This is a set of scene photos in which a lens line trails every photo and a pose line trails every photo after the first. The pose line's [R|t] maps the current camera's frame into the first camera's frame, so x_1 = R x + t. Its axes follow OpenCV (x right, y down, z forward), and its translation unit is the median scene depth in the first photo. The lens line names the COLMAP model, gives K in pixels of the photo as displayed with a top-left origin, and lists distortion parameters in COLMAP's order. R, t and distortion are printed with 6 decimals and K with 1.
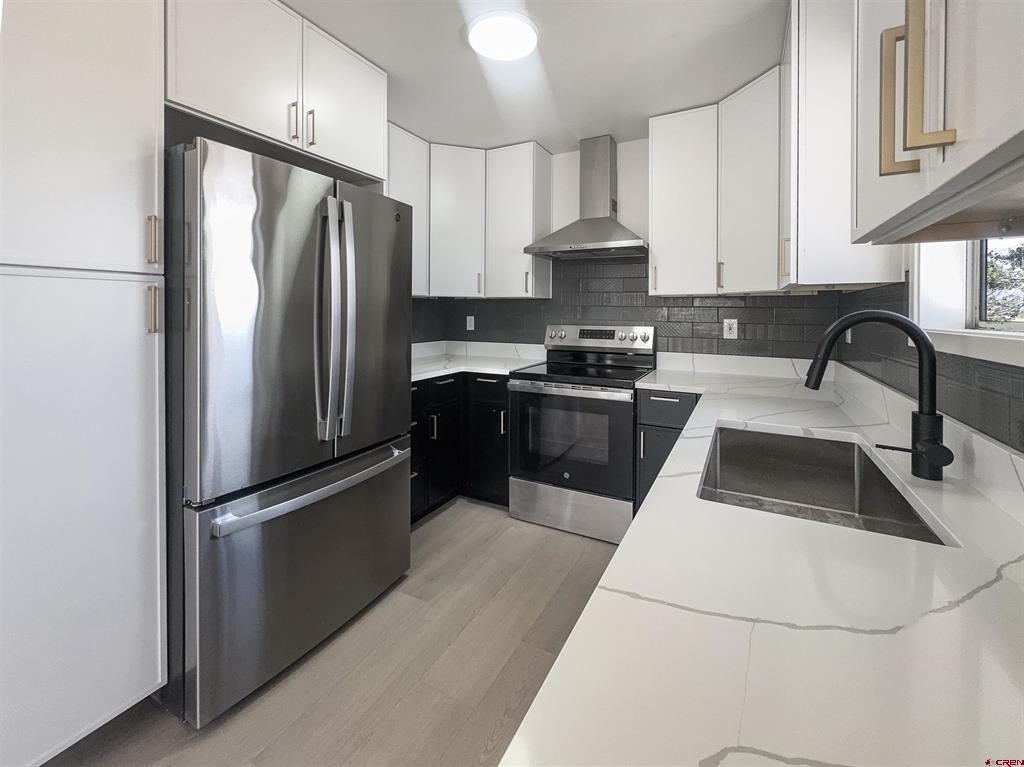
lens RADIAL K [[440.0, 0, 532.4], [0, 440.0, 312.9], [0, 0, 1]] dist [0.005197, 0.000495]
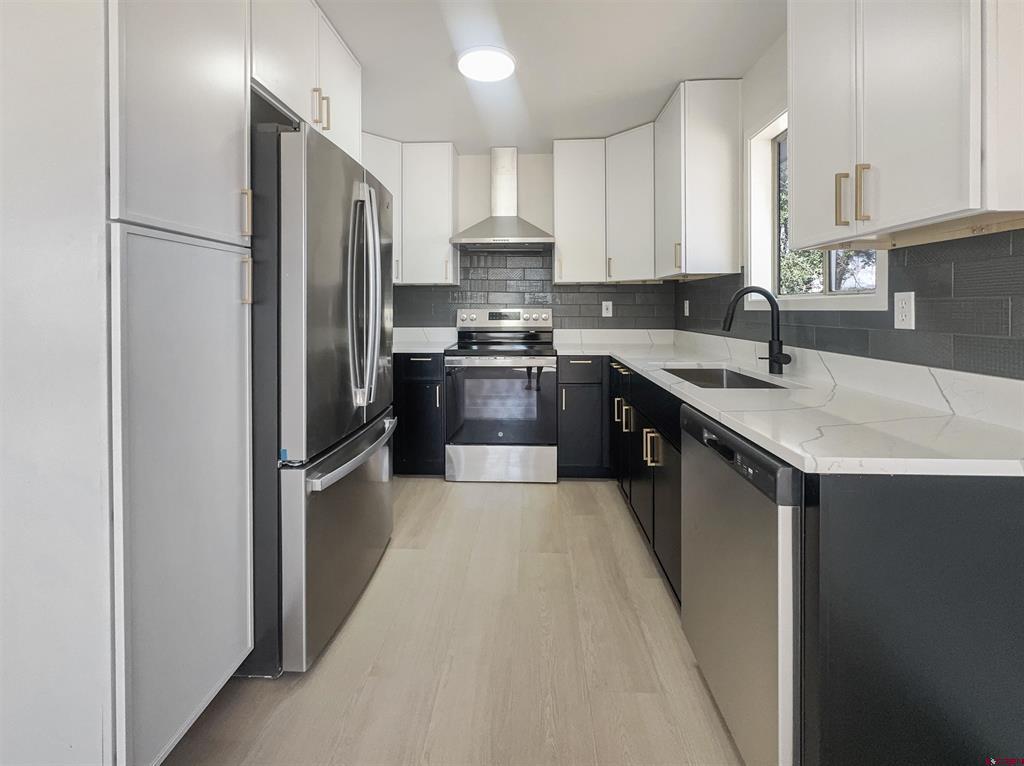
lens RADIAL K [[440.0, 0, 535.2], [0, 440.0, 306.2], [0, 0, 1]] dist [0.005197, 0.000495]
pose [[0.901233, -0.009354, 0.433233, -0.327030], [0.010553, 0.999944, -0.000364, 0.026641], [-0.433205, 0.004900, 0.901282, -0.098715]]
